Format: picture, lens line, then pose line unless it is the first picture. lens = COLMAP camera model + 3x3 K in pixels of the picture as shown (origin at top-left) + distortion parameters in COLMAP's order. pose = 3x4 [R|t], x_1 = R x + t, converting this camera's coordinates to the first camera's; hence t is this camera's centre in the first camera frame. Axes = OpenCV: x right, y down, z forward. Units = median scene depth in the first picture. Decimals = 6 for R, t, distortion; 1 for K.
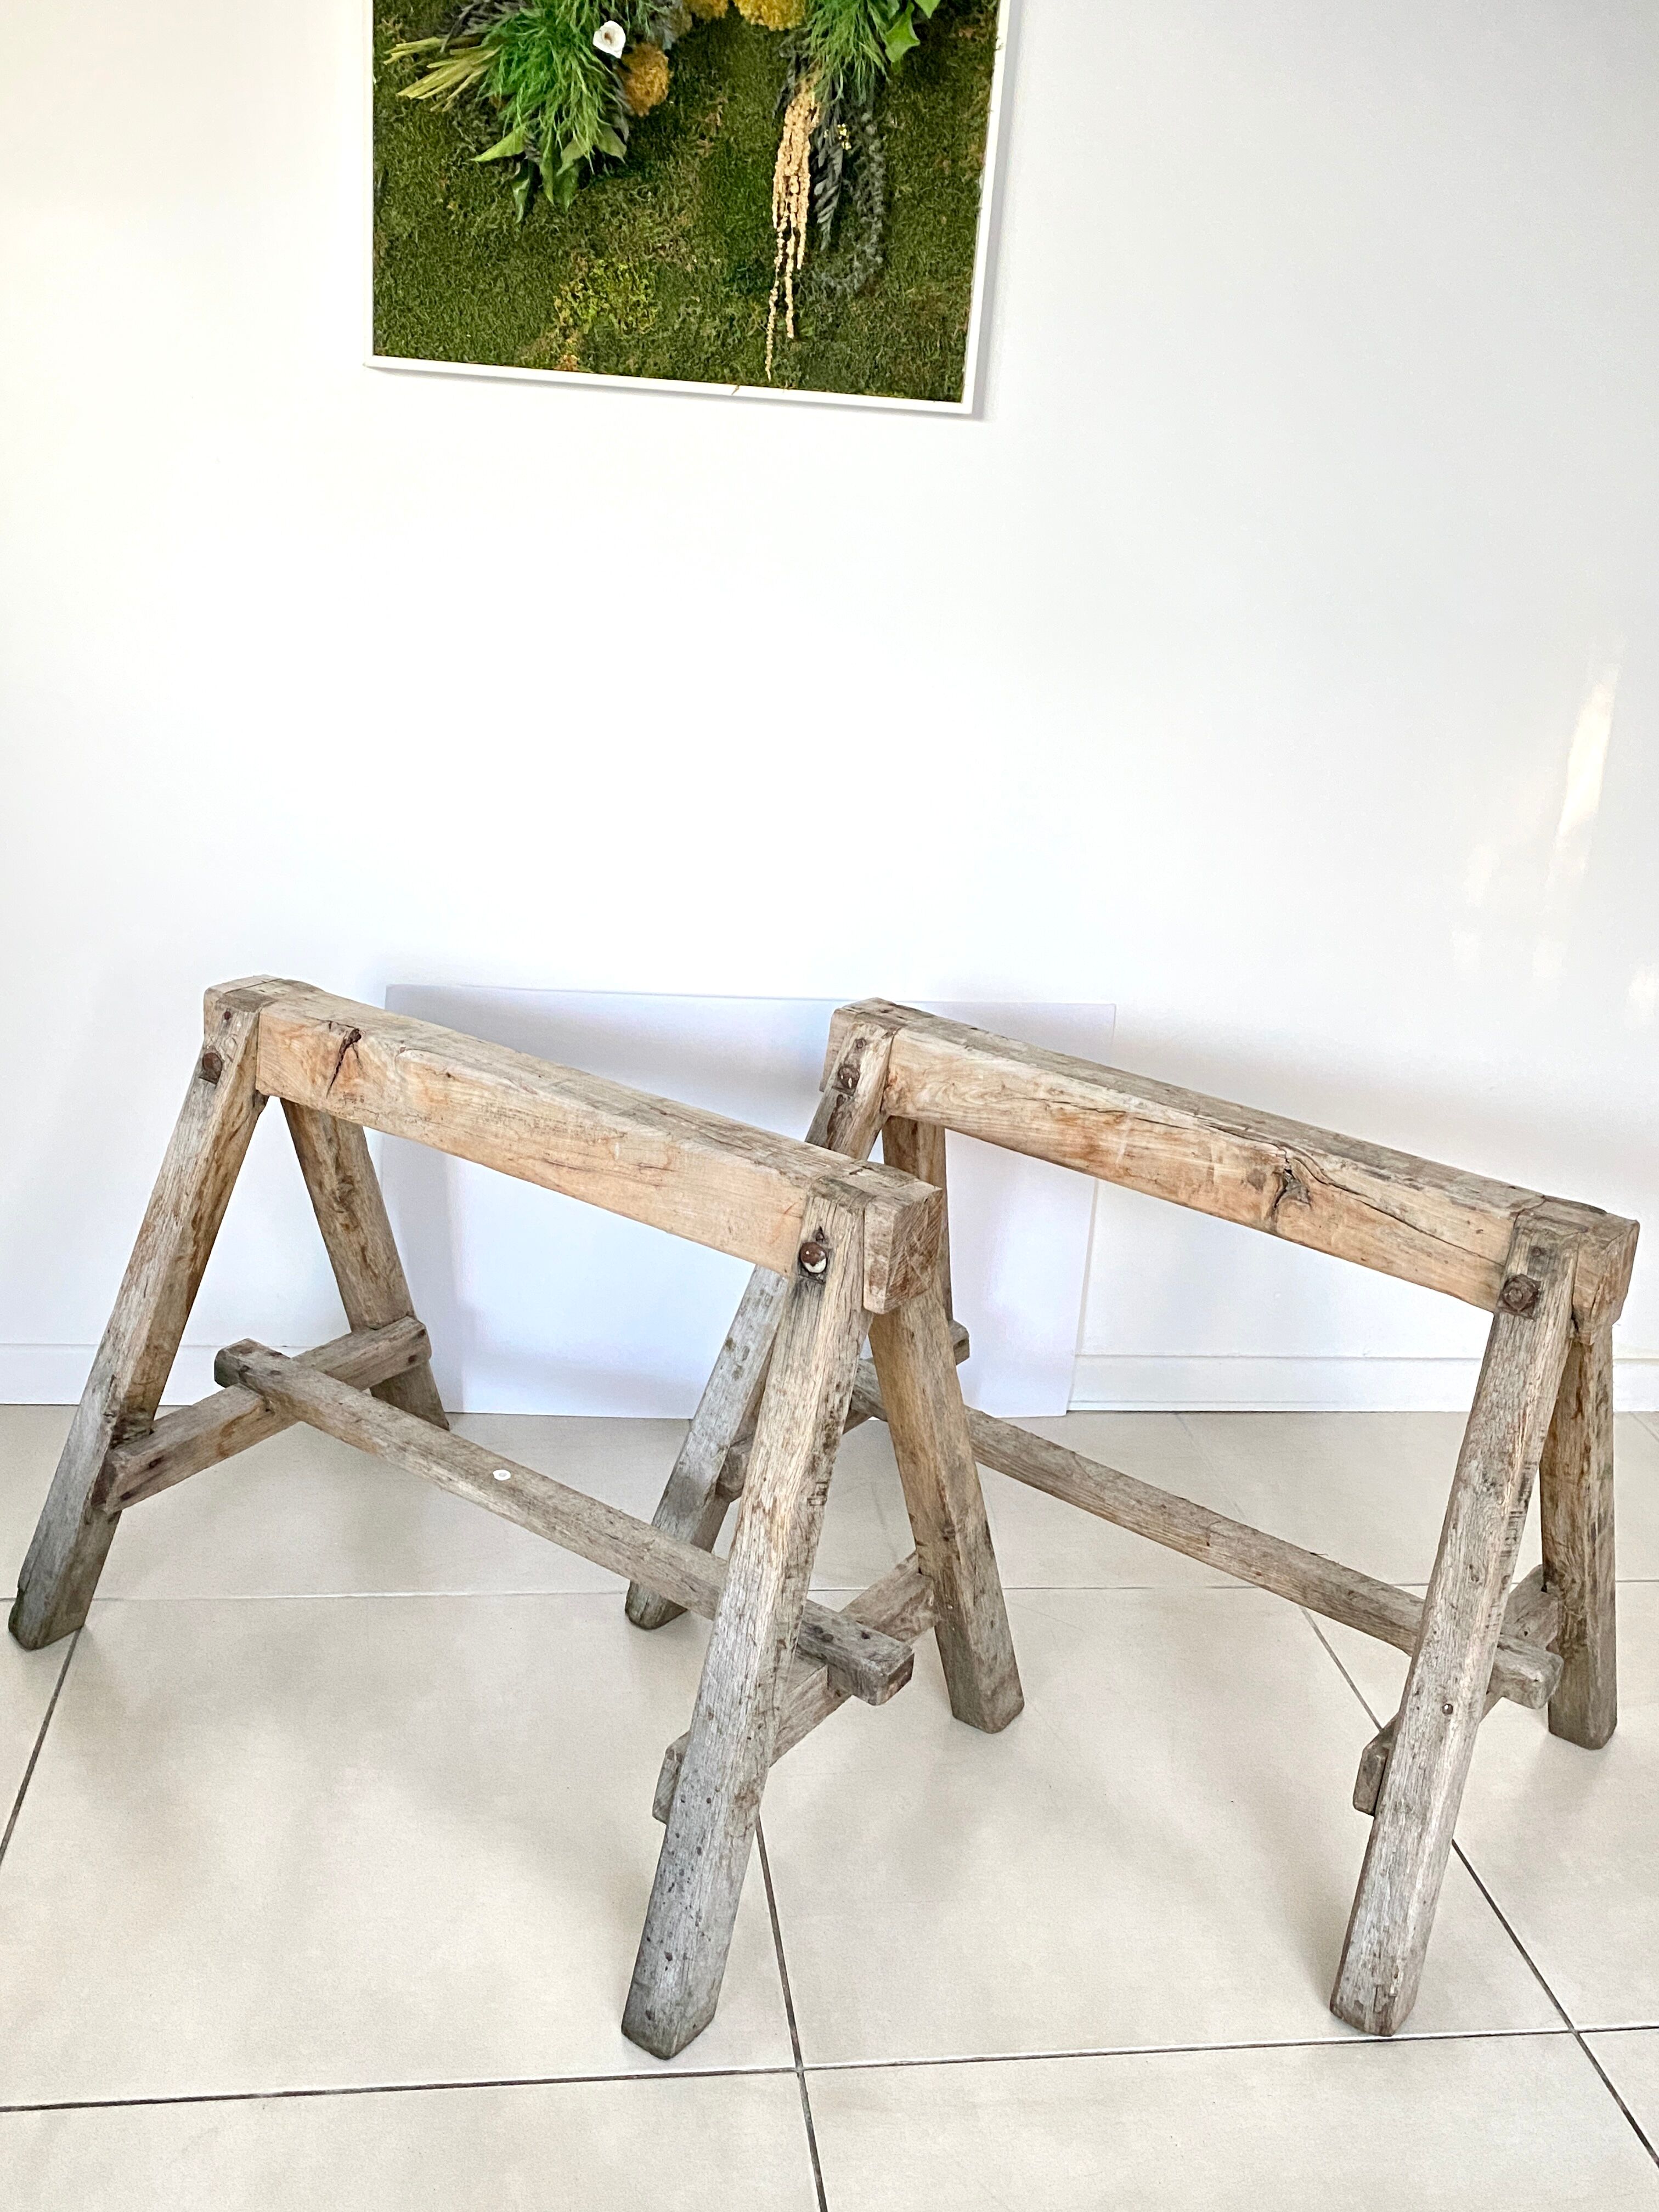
lens RADIAL K [[2000.0, 0, 826.8], [0, 2000.0, 1085.0], [0, 0, 1]] dist [0.061453, -0.131780]
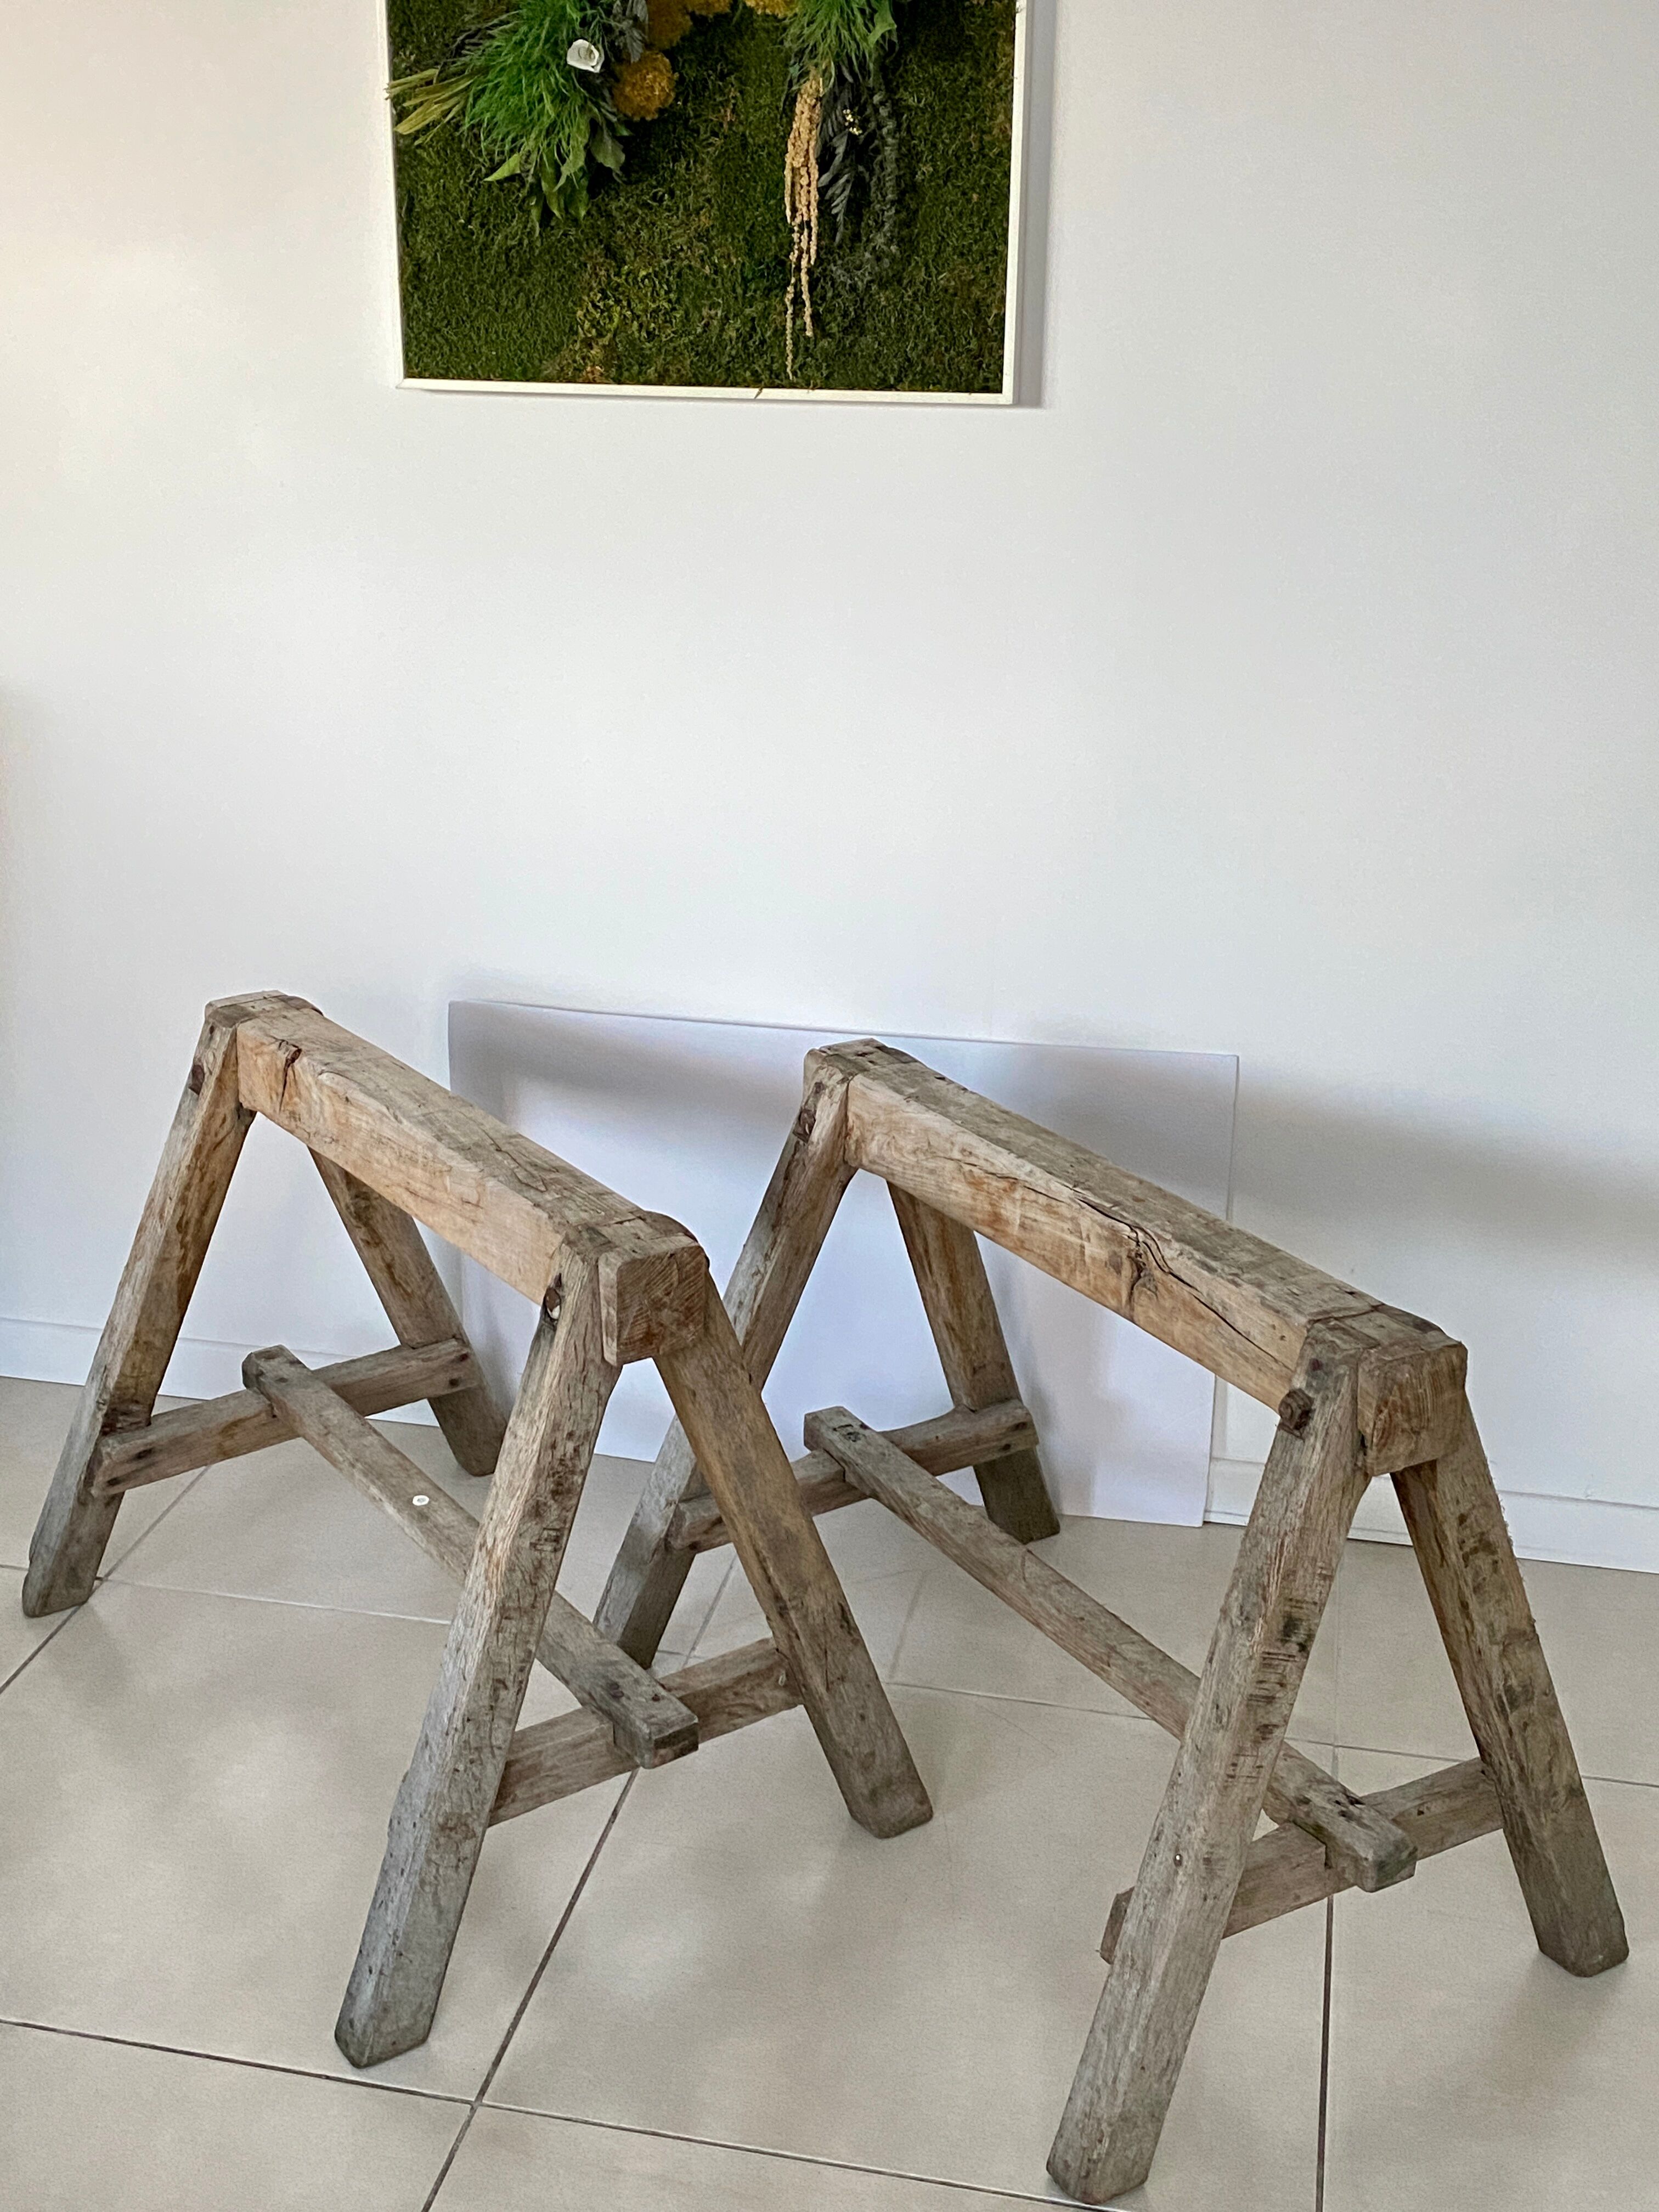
lens RADIAL K [[2510.1, 0, 819.7], [0, 2510.1, 1081.4], [0, 0, 1]] dist [0.200580, -0.641967]
pose [[0.933538, 0.052628, -0.354595, 0.437345], [-0.054240, 0.998513, 0.005399, -0.030366], [0.354352, 0.014193, 0.935004, -0.108494]]
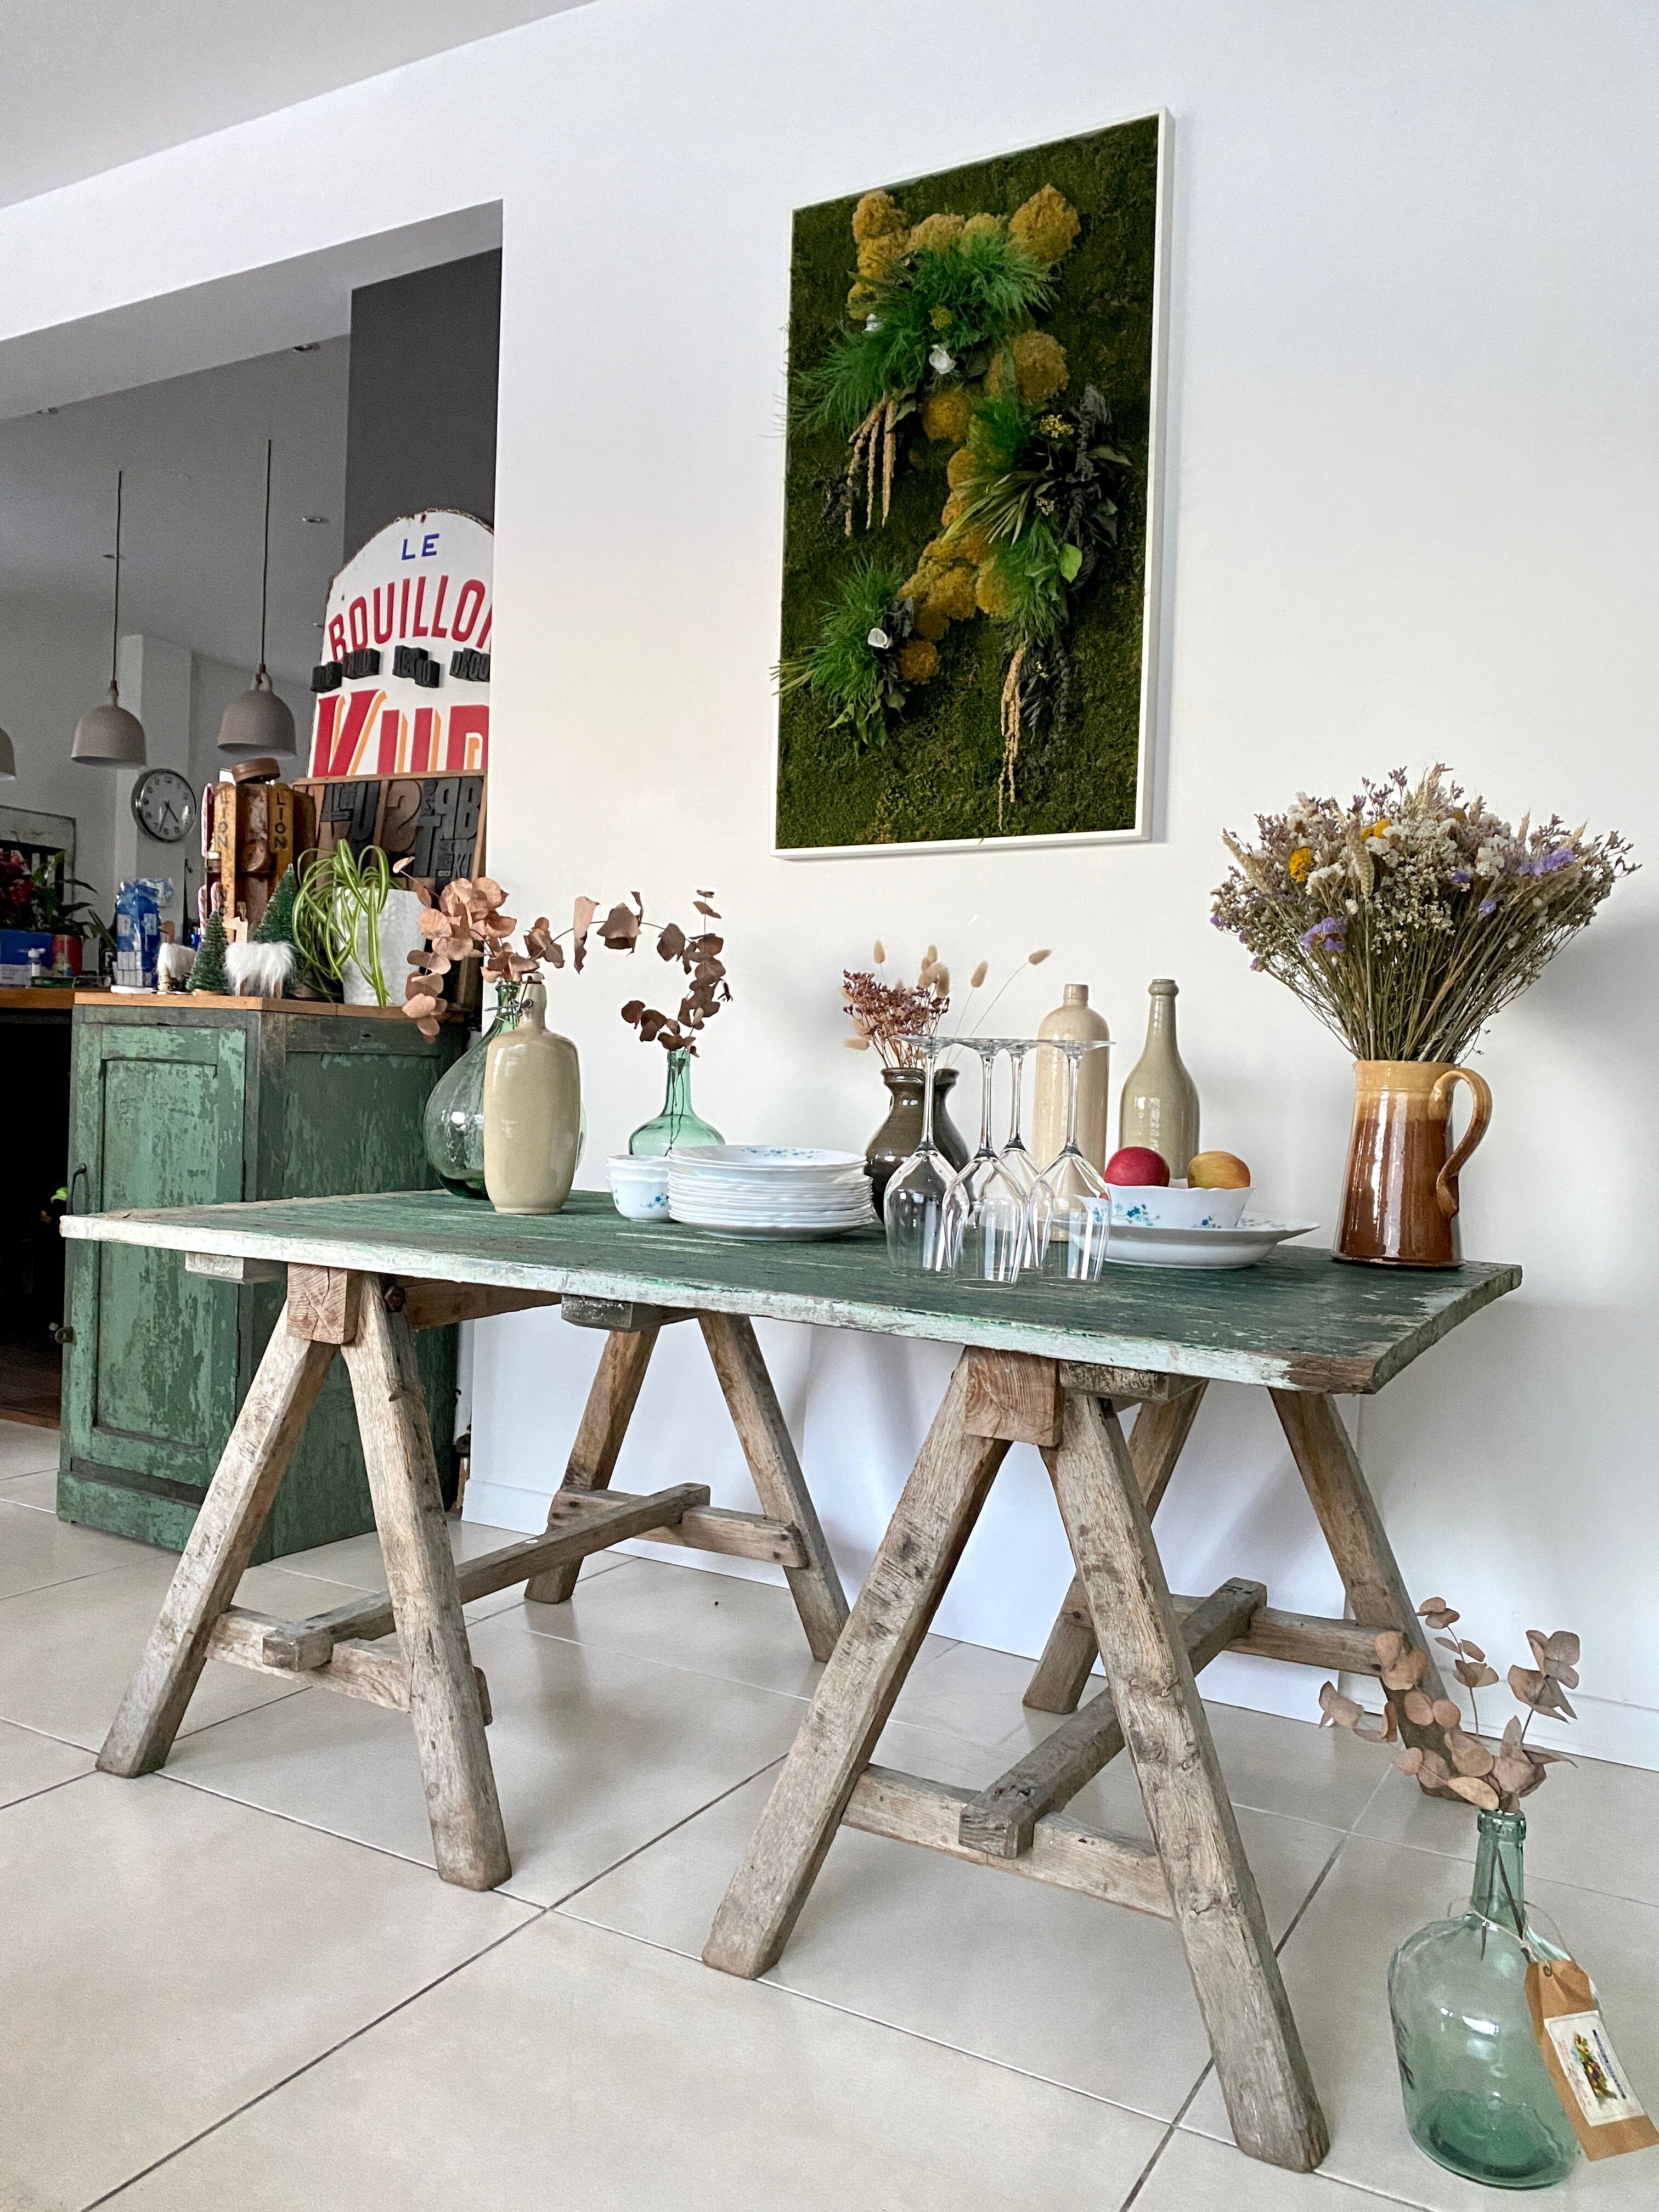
lens RADIAL K [[1685.2, 0, 822.0], [0, 1685.2, 1086.9], [0, 0, 1]] dist [0.135444, -0.333214]
pose [[0.787954, -0.053130, -0.613437, 0.631962], [-0.167962, 0.939941, -0.297154, 0.217596], [0.592383, 0.337178, 0.731706, 0.089170]]
